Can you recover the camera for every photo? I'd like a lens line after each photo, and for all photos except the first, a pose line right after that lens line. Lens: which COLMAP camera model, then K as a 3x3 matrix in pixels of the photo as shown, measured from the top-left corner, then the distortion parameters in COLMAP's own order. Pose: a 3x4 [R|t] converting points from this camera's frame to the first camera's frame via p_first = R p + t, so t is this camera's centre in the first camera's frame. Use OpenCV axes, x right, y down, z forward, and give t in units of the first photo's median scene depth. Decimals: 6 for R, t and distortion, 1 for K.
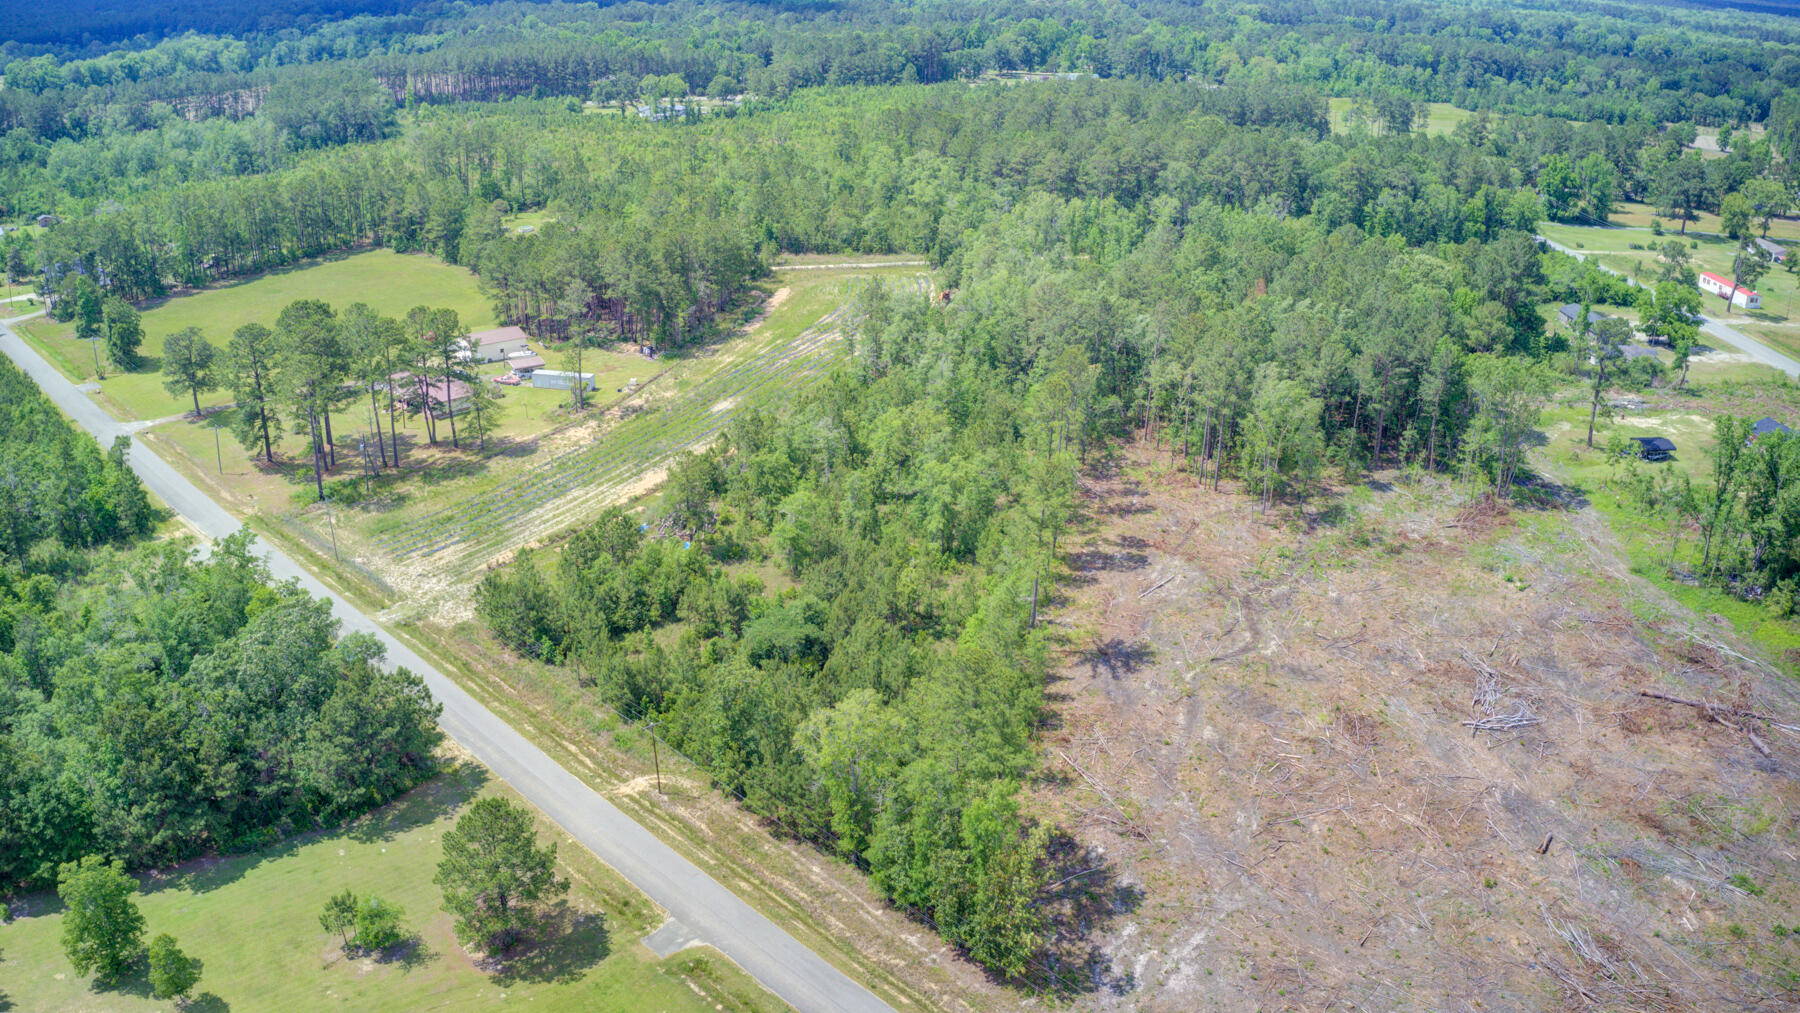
lens RADIAL K [[1427.6, 0, 894.5], [0, 1427.6, 504.6], [0, 0, 1]] dist [-0.187011, 0.016727]
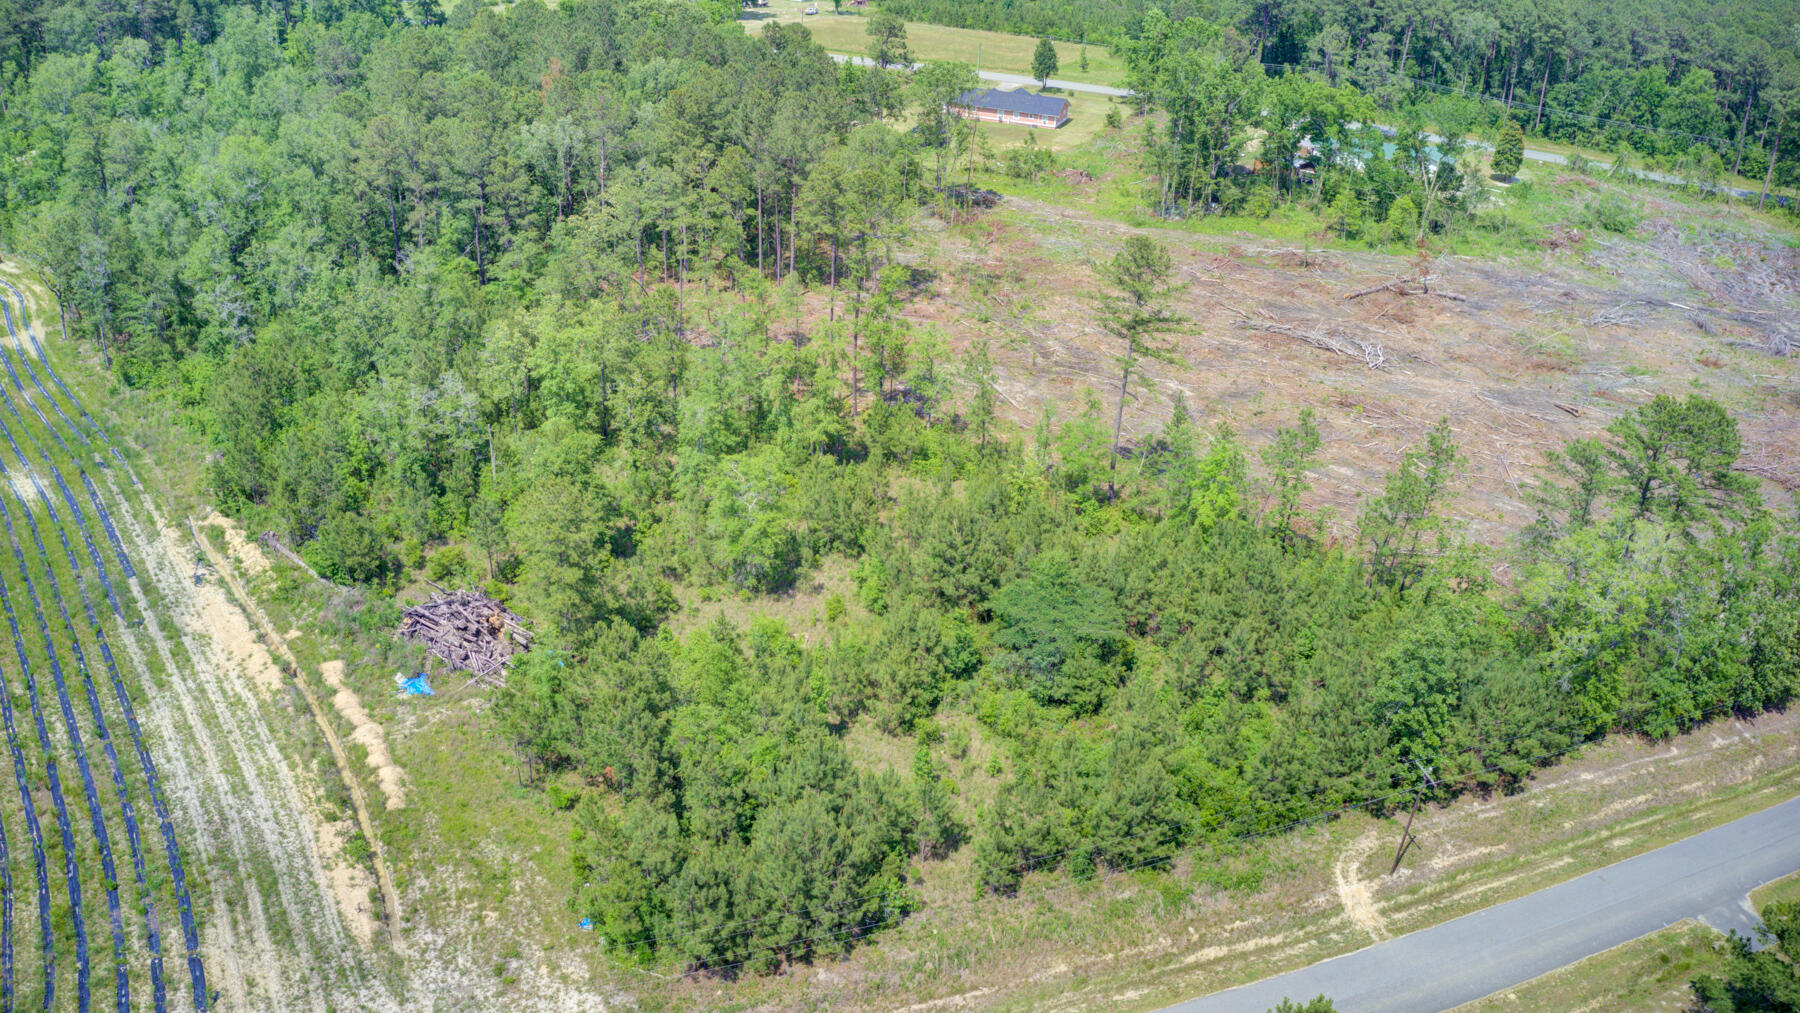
lens RADIAL K [[1427.6, 0, 900.5], [0, 1427.6, 492.7], [0, 0, 1]] dist [-0.187011, 0.016727]
pose [[0.414829, -0.406253, 0.814172, -0.489367], [0.318172, 0.903070, 0.288499, -0.134127], [-0.852457, 0.139369, 0.503877, 0.624067]]
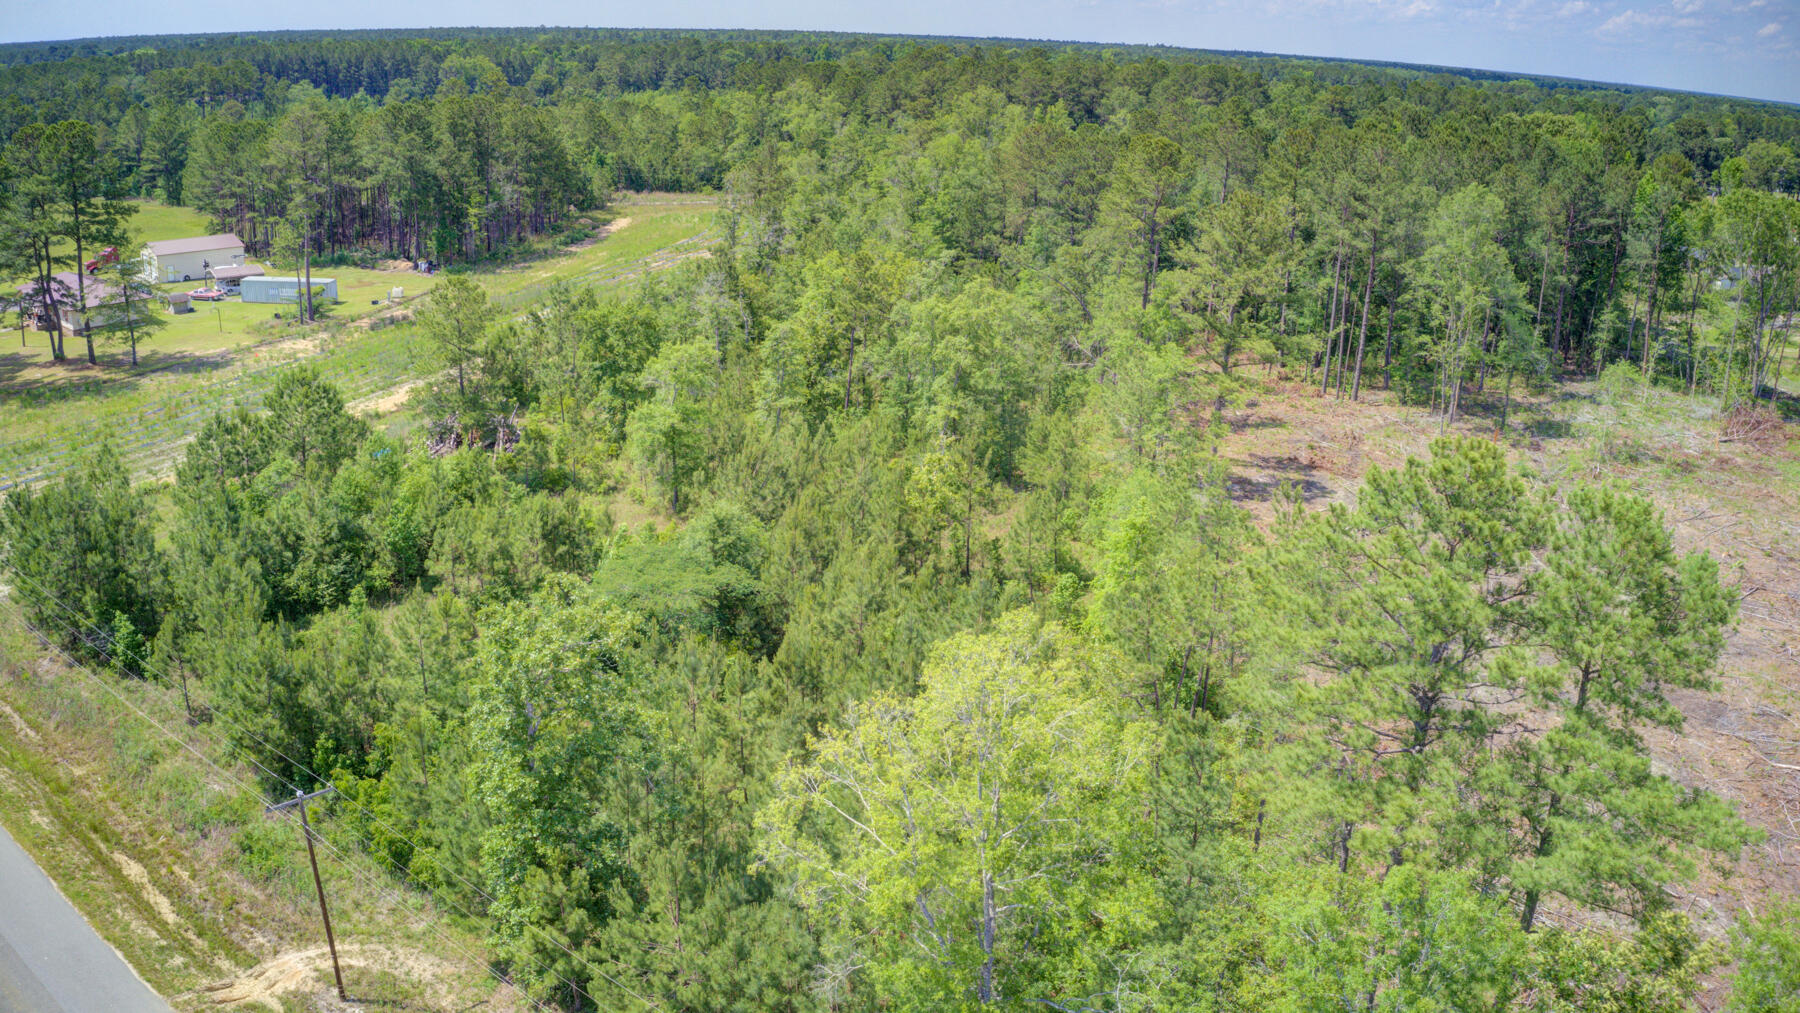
lens RADIAL K [[1427.6, 0, 890.6], [0, 1427.6, 501.3], [0, 0, 1]] dist [-0.187011, 0.016727]
pose [[0.992702, -0.019671, 0.118974, -0.051489], [0.028597, 0.996864, -0.073789, 0.081604], [-0.117150, 0.076653, 0.990152, 0.473090]]
